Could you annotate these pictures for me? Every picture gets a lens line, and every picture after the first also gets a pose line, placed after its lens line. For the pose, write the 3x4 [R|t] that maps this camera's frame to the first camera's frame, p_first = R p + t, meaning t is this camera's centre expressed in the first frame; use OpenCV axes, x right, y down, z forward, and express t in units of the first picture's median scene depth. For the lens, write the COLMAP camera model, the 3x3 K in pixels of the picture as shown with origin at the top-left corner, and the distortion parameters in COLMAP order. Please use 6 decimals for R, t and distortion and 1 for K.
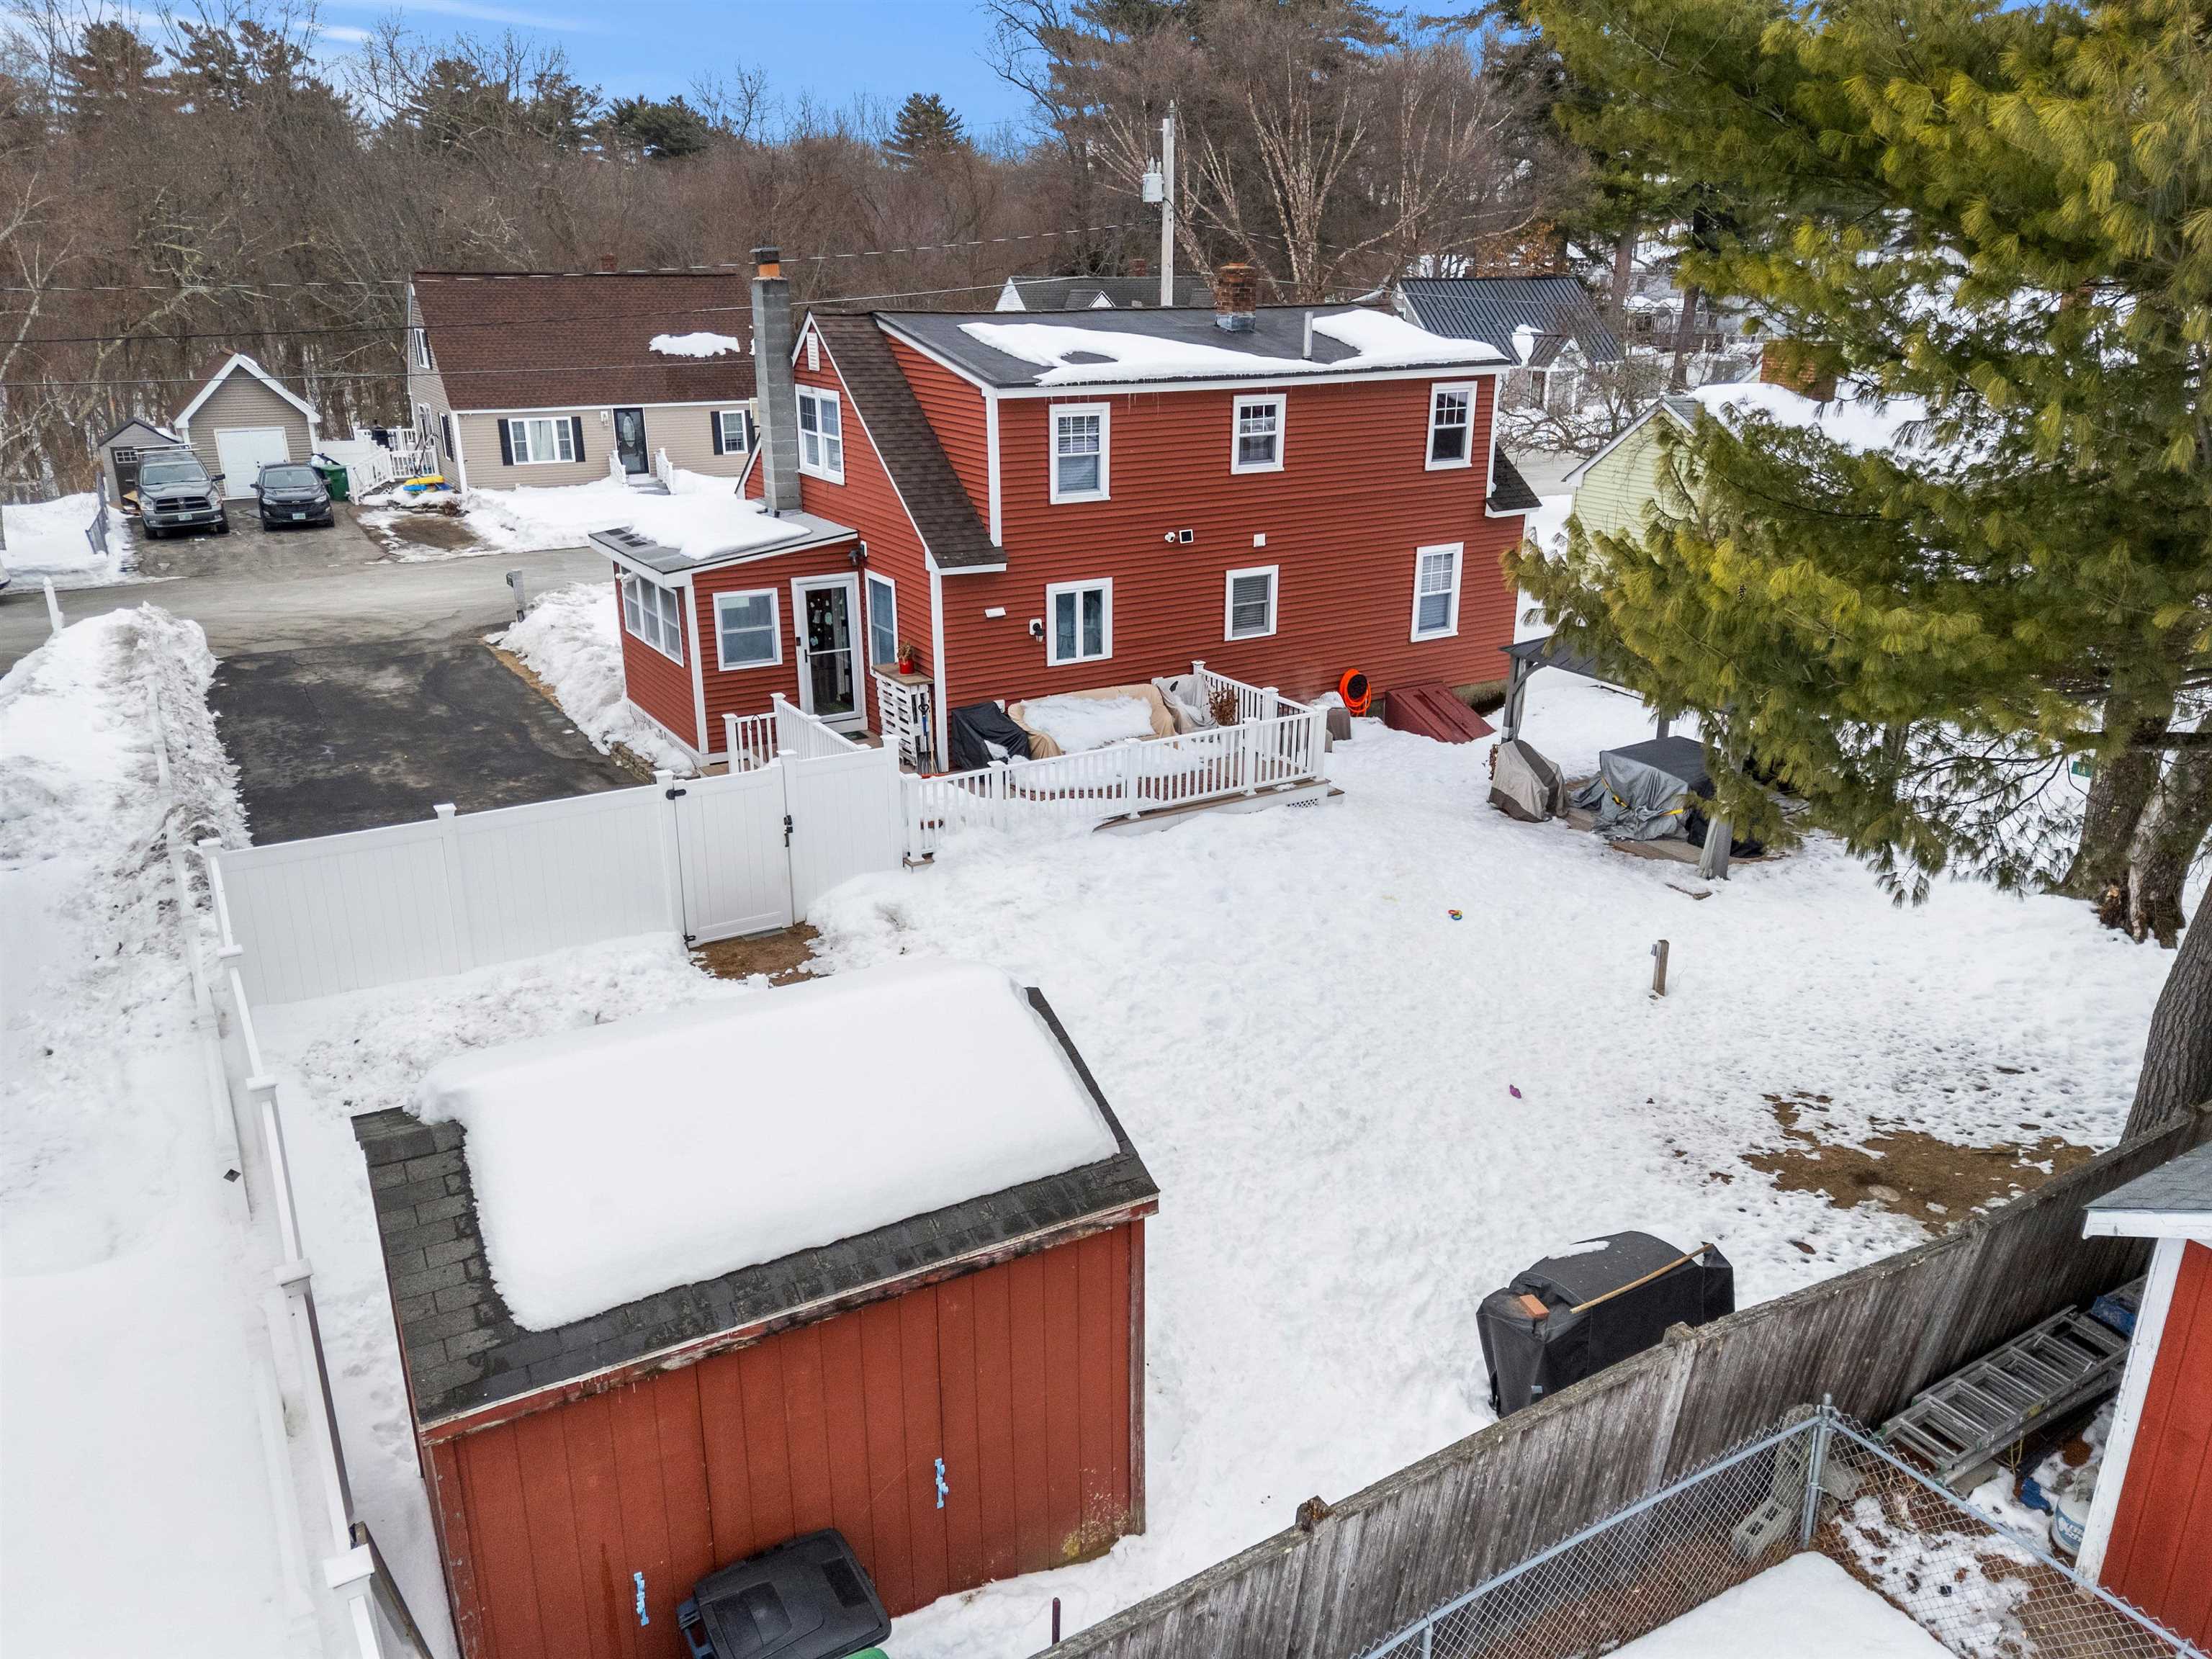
lens RADIAL K [[1604.7, 0, 1093.3], [0, 1604.7, 836.6], [0, 0, 1]] dist [0.056872, -0.000921]
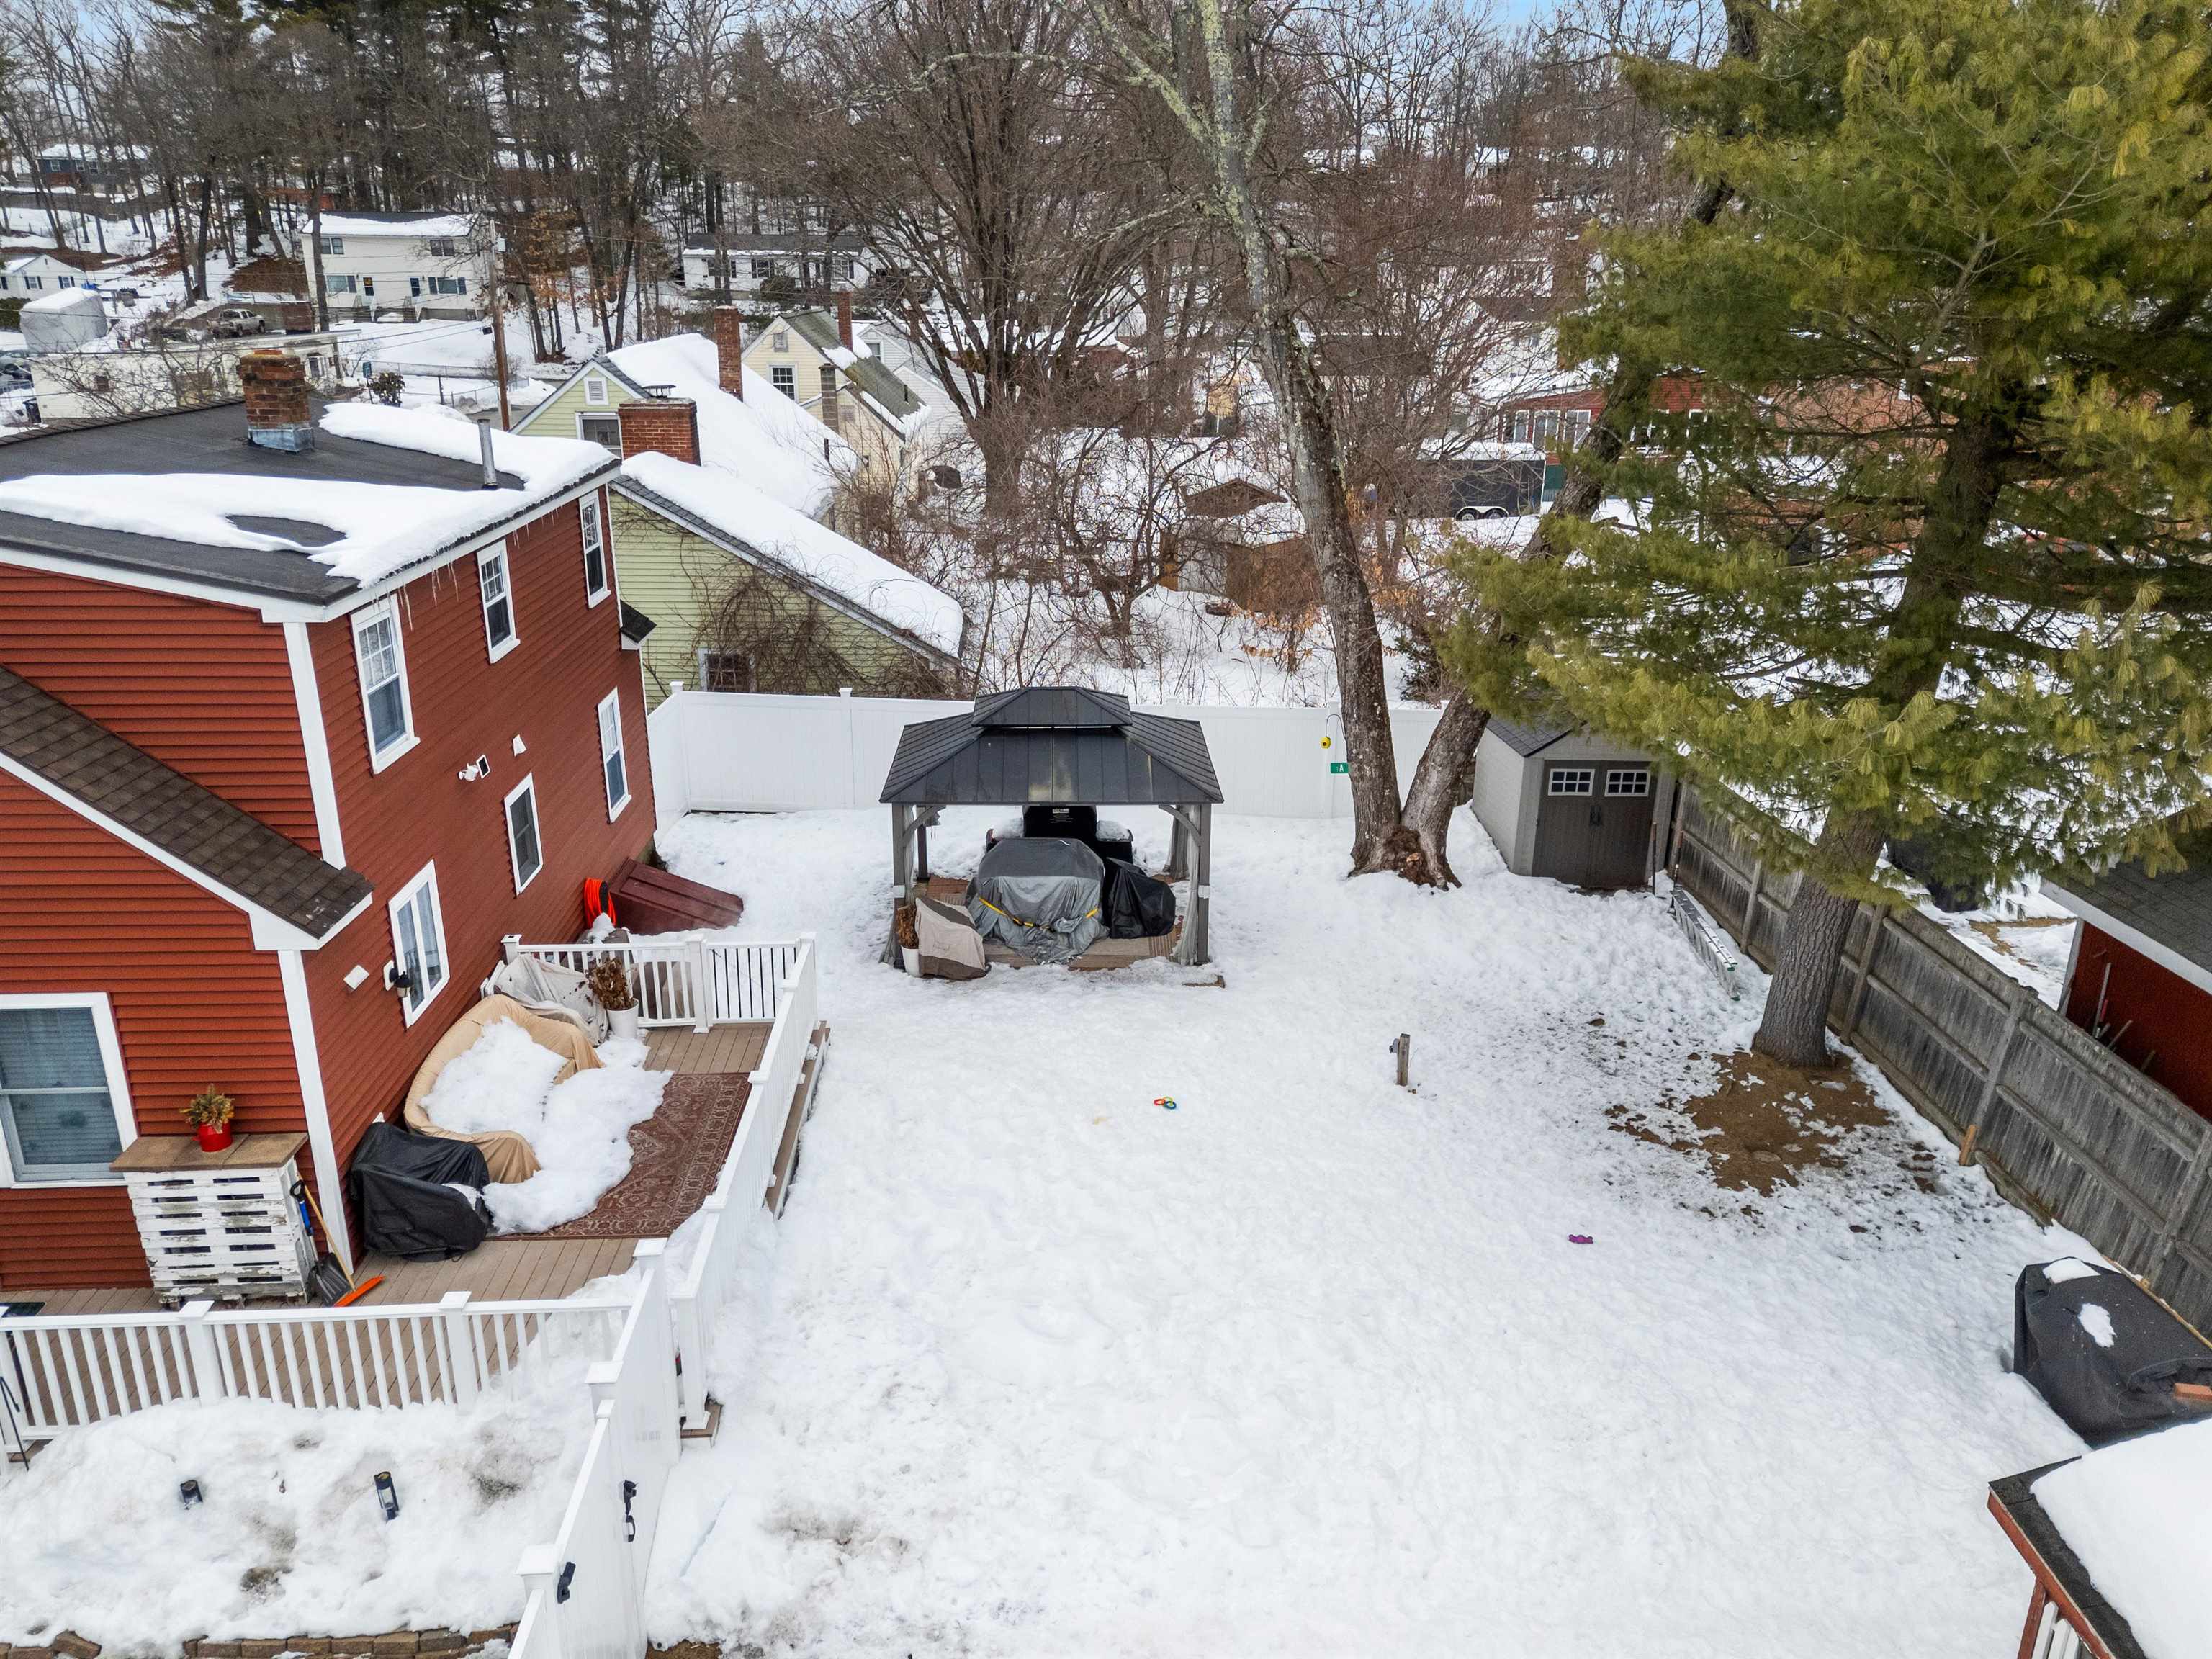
lens RADIAL K [[1604.7, 0, 1093.3], [0, 1604.7, 836.6], [0, 0, 1]] dist [0.056872, -0.000921]
pose [[0.482781, -0.291118, 0.825938, -0.418646], [0.293610, 0.942350, 0.160527, -0.213246], [-0.825055, 0.165005, 0.540424, 0.483274]]
